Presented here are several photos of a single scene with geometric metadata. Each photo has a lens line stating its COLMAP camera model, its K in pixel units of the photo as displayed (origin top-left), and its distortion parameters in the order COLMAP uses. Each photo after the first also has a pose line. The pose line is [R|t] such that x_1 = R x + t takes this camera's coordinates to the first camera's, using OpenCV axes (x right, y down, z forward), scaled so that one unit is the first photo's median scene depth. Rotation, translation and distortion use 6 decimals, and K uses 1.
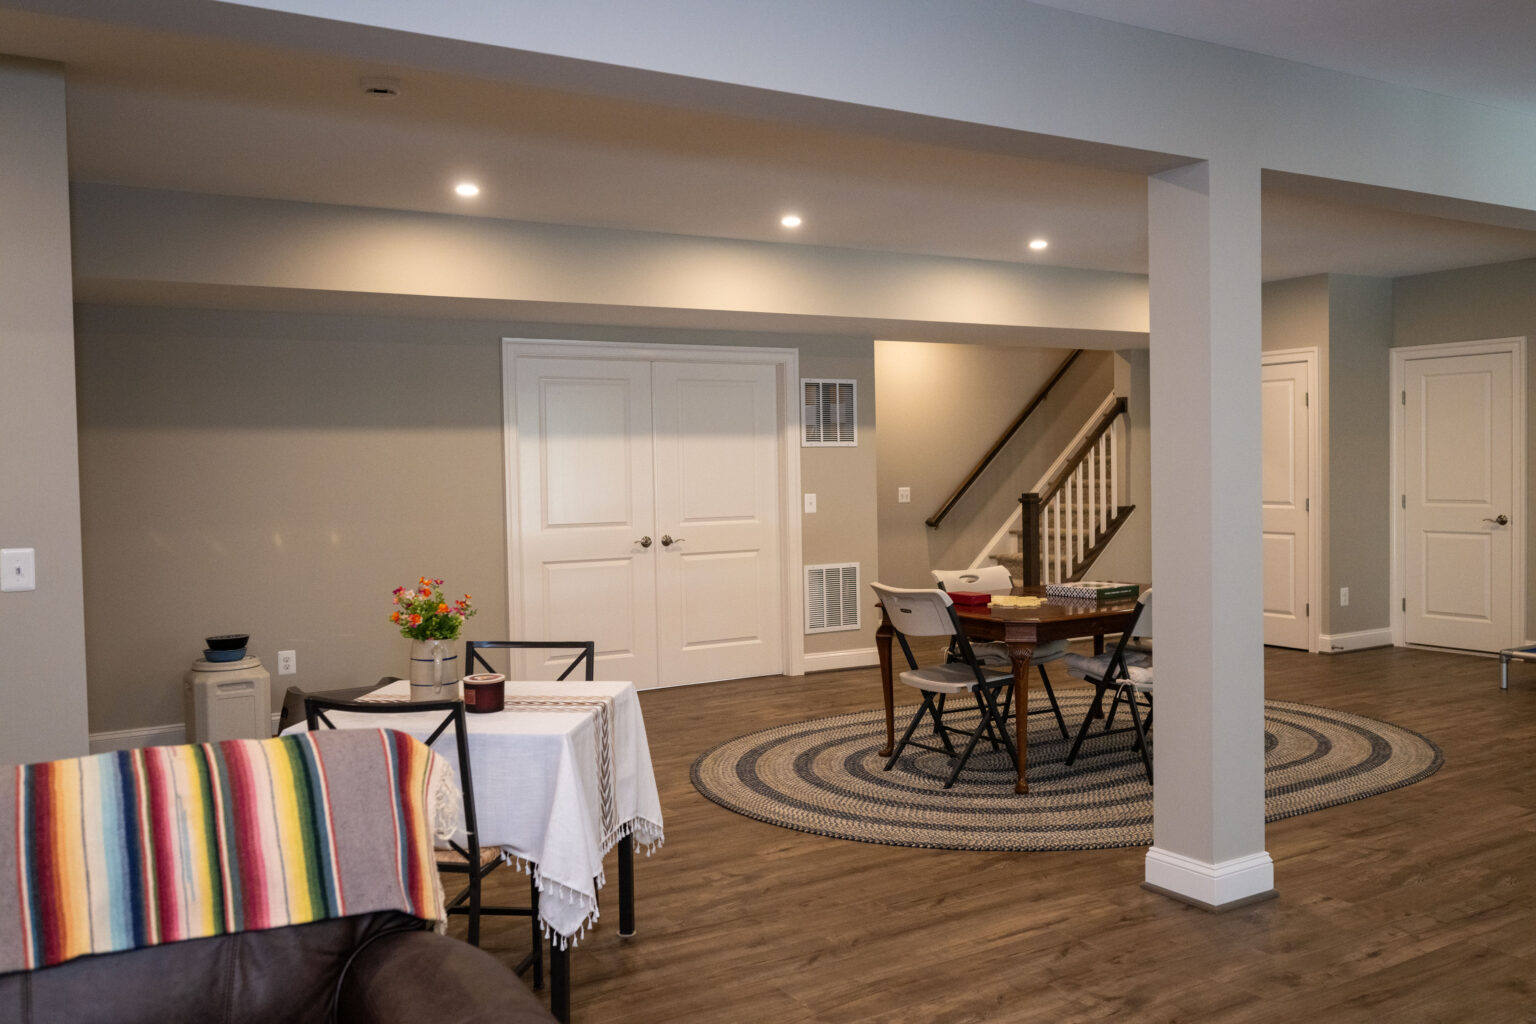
lens RADIAL K [[1292.5, 0, 768.0], [0, 1292.5, 512.0], [0, 0, 1]] dist [-0.009181, -0.003189]
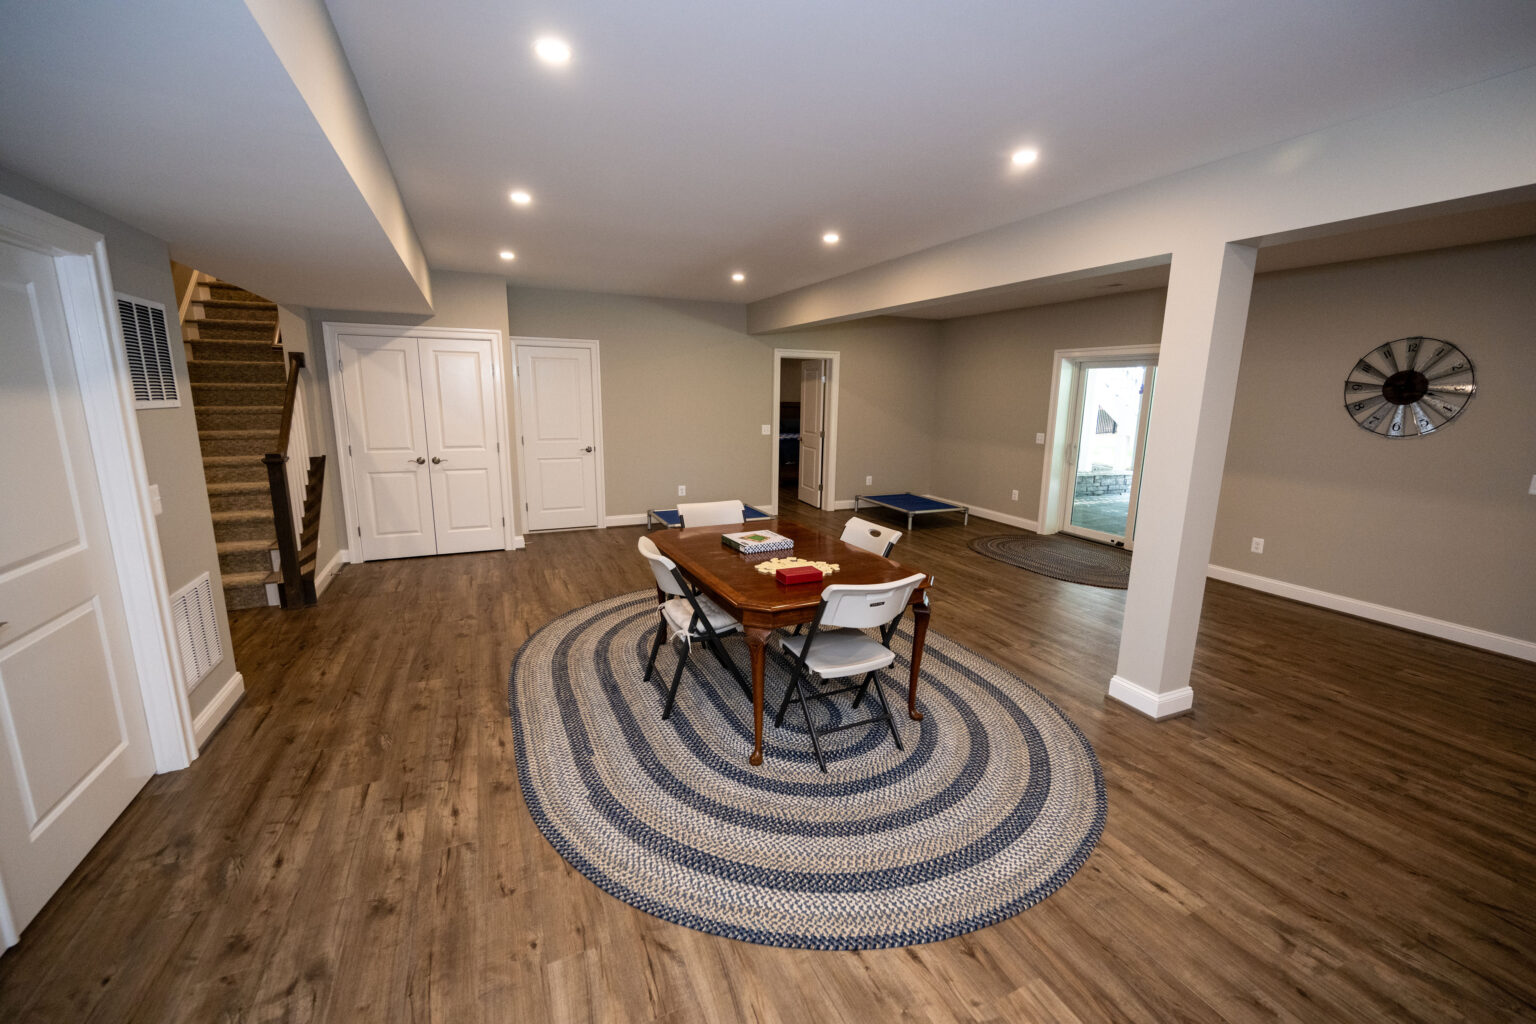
lens RADIAL K [[623.7, 0, 768.0], [0, 623.7, 512.0], [0, 0, 1]] dist [0.000296, 0.000347]
pose [[0.125981, -0.168379, 0.977639, -0.227940], [0.016020, 0.985707, 0.167704, -0.047410], [-0.991903, -0.005466, 0.126877, 0.666159]]
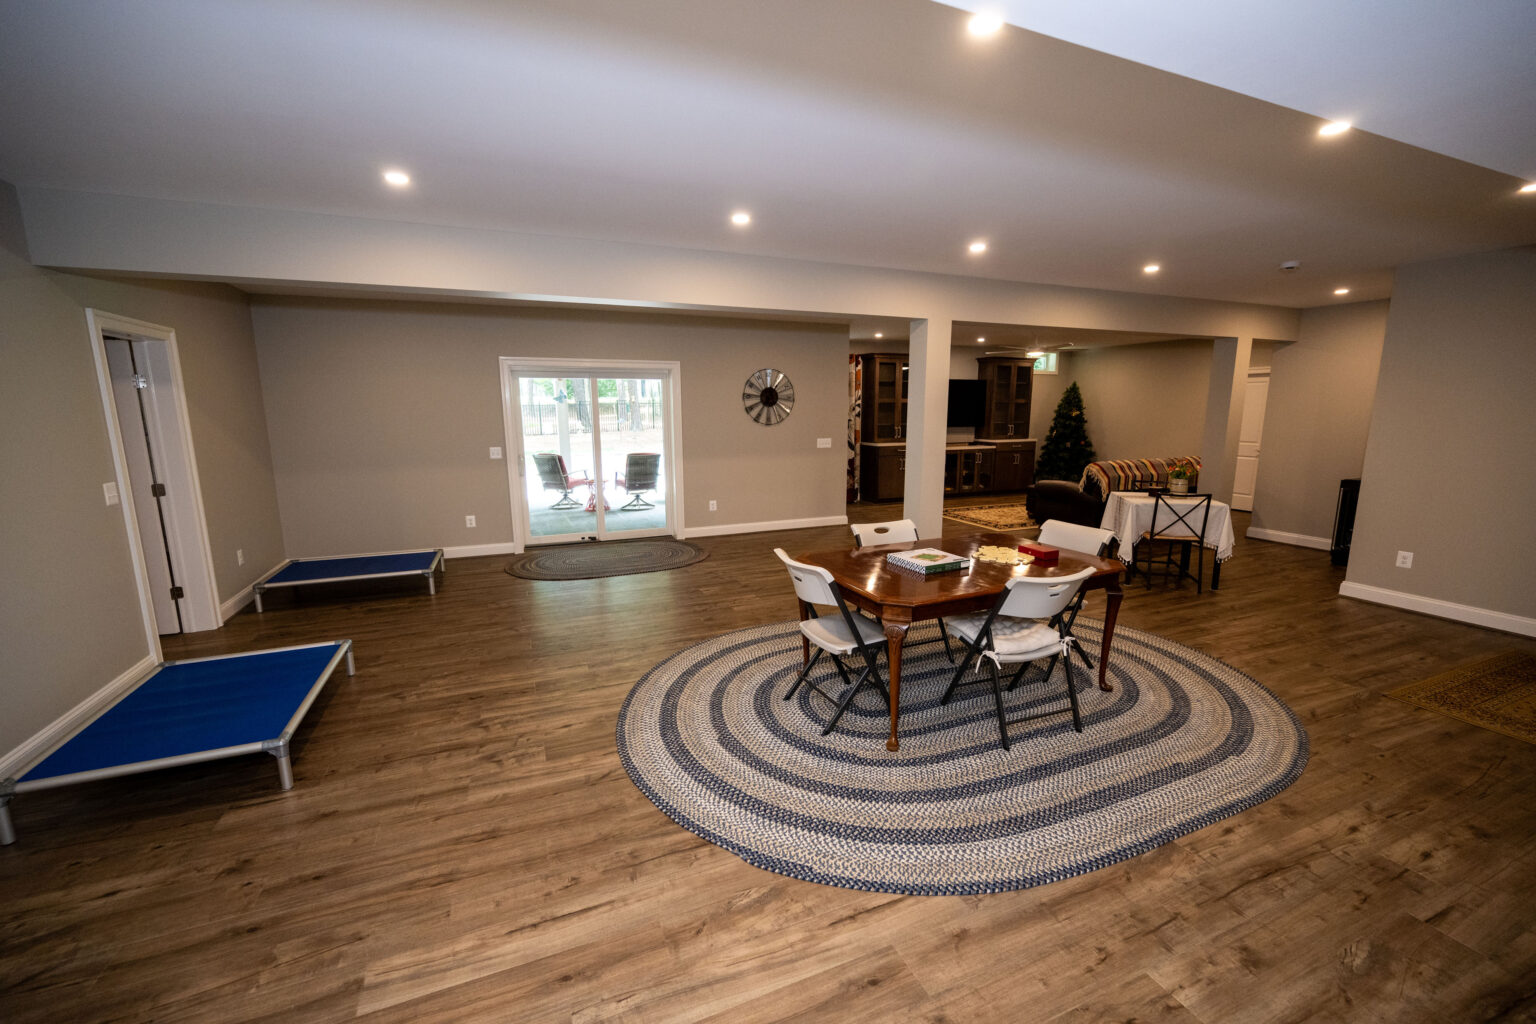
lens RADIAL K [[623.7, 0, 768.0], [0, 623.7, 512.0], [0, 0, 1]] dist [0.000296, 0.000347]
pose [[-0.987880, -0.002675, 0.155198, 0.221357], [0.028086, 0.980267, 0.195674, -0.067186], [-0.152659, 0.197661, -0.968311, 1.121231]]
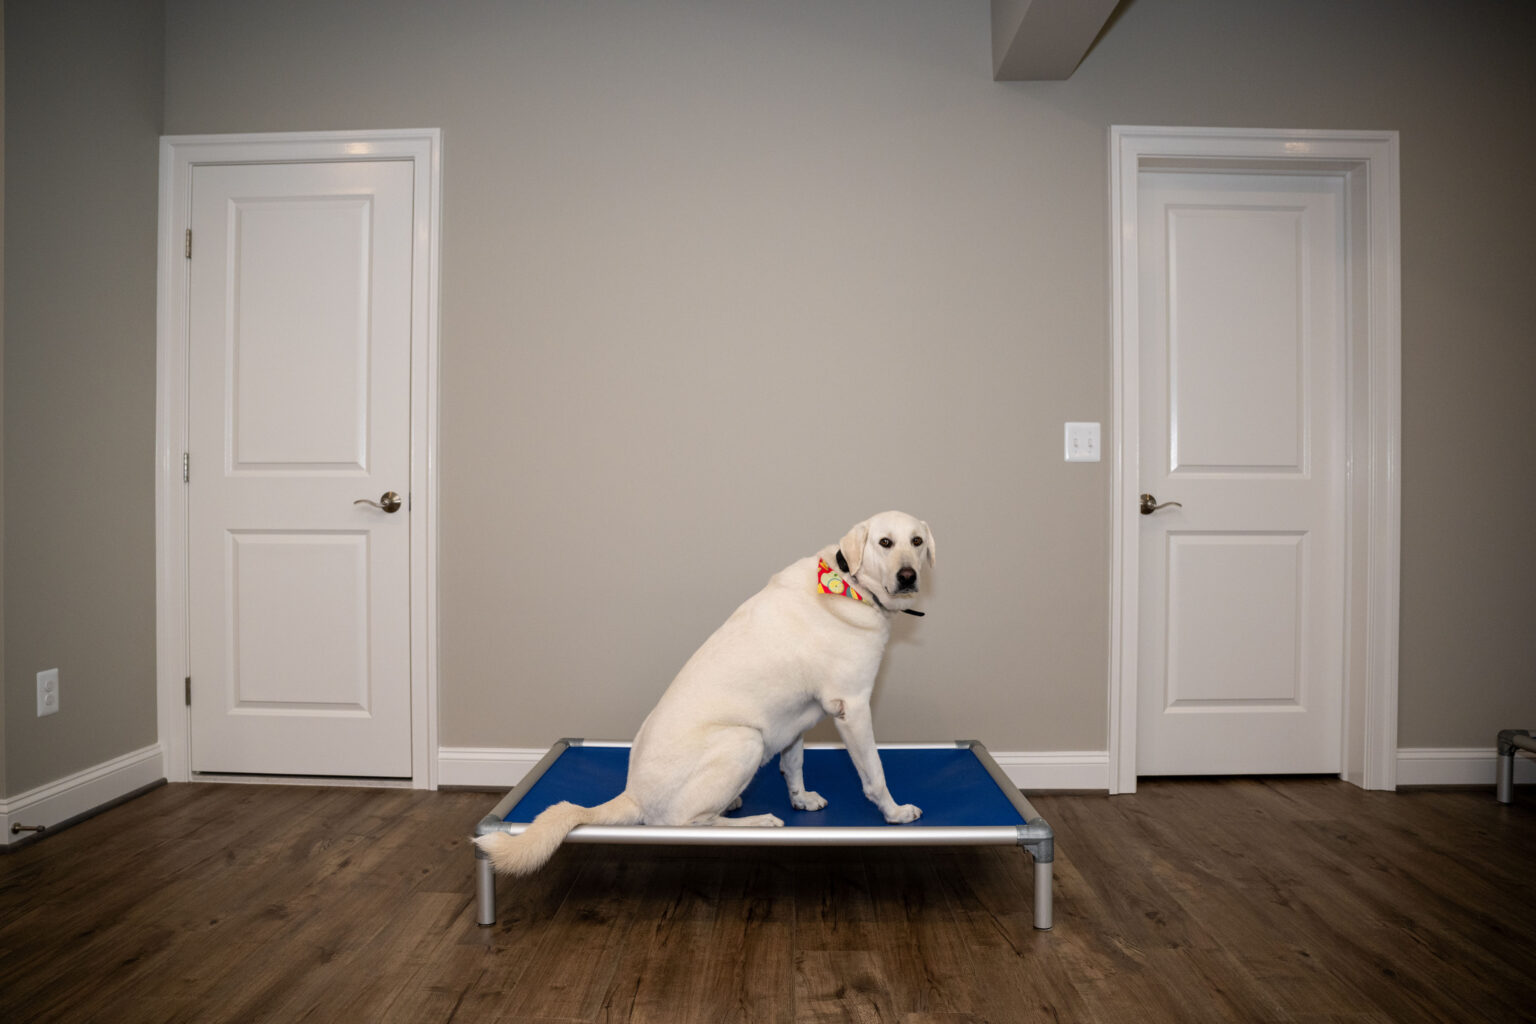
lens RADIAL K [[1070.3, 0, 768.0], [0, 1070.3, 512.0], [0, 0, 1]] dist [-0.071568, 0.001119]
pose [[0.541133, 0.012192, 0.840849, 0.314582], [0.016569, 0.999546, -0.025156, 0.022238], [-0.840774, 0.027545, 0.540686, 0.672331]]
